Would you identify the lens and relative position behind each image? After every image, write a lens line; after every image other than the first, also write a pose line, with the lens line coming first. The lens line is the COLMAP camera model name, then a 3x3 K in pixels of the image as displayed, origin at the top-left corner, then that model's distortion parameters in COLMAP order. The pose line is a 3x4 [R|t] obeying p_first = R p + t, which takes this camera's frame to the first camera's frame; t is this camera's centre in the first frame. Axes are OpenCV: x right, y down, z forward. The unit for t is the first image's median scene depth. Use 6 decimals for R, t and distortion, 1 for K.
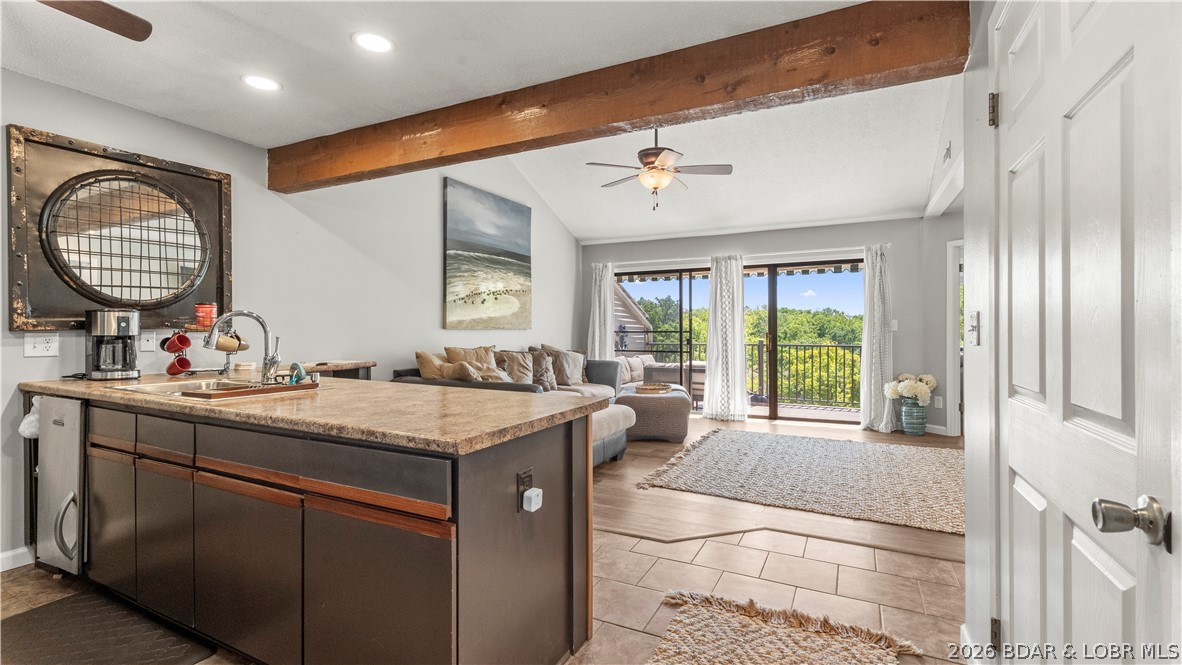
lens RADIAL K [[526.2, 0, 588.5], [0, 526.2, 330.1], [0, 0, 1]] dist [-0.000296, 0.000004]
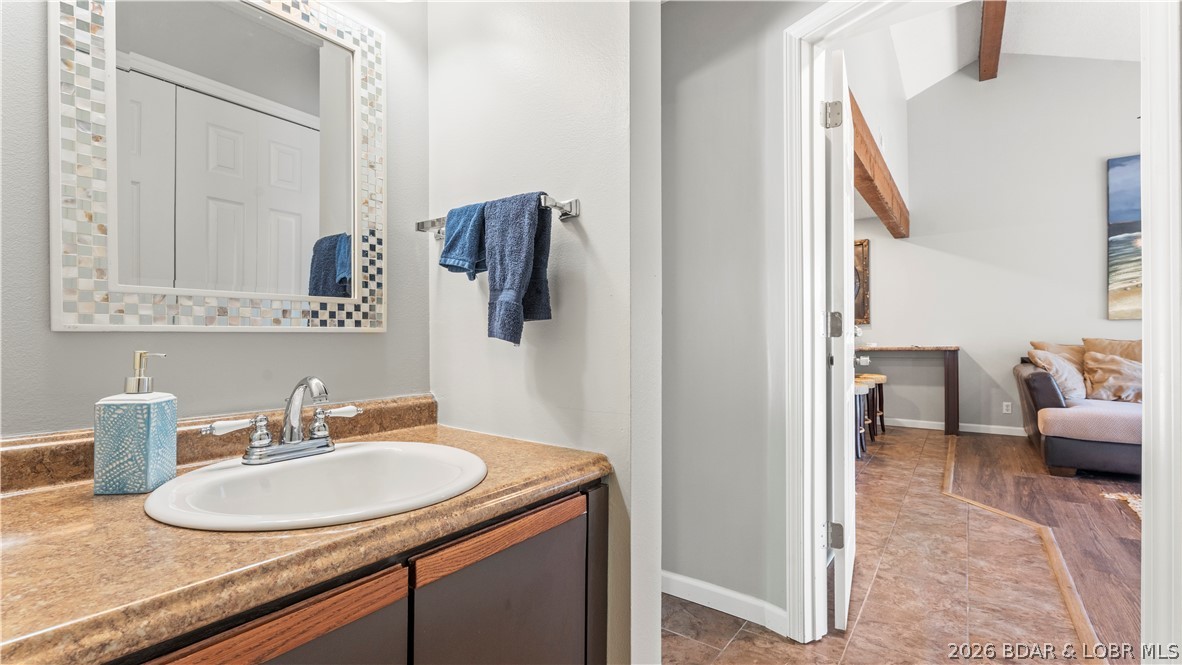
lens RADIAL K [[523.3, 0, 590.9], [0, 523.3, 337.9], [0, 0, 1]] dist [0.002010, -0.003535]
pose [[-0.150720, 0.002663, -0.988573, 0.696552], [0.005956, 0.999981, 0.001786, 0.020246], [0.988558, -0.005619, -0.150733, 0.188838]]
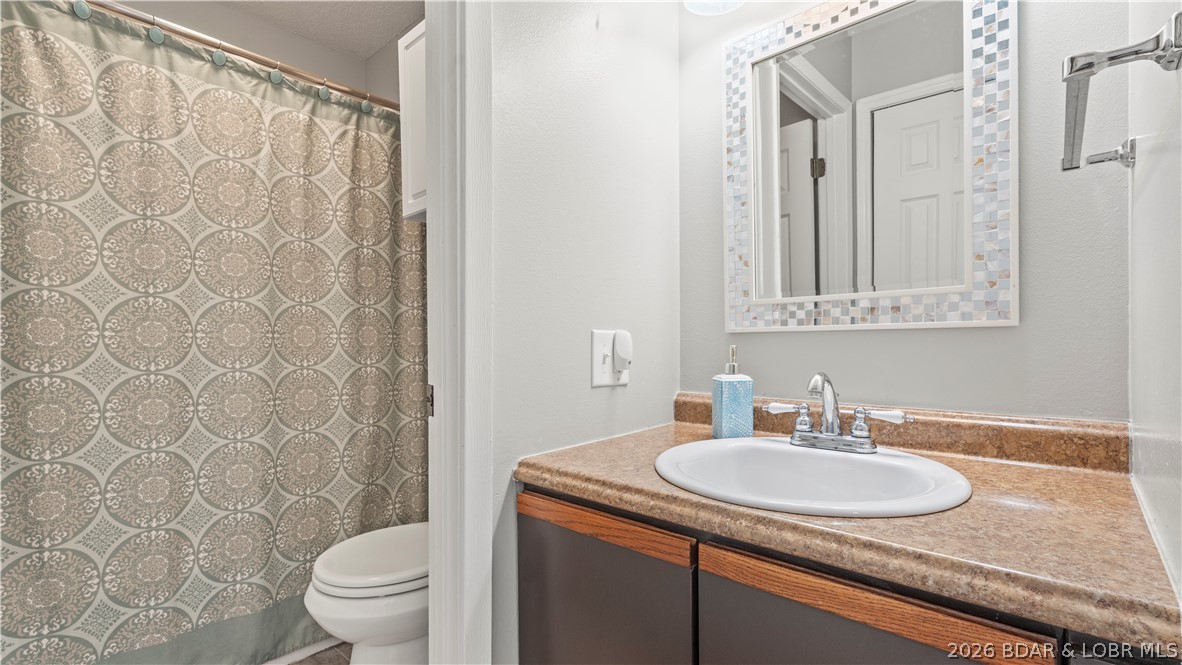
lens RADIAL K [[549.1, 0, 591.0], [0, 549.1, 332.5], [0, 0, 1]] dist [-0.000643, -0.000158]
pose [[-0.960116, 0.017146, 0.279077, 0.603613], [0.012302, 0.999742, -0.019099, 0.021192], [-0.279333, -0.014904, -0.960079, 0.248531]]
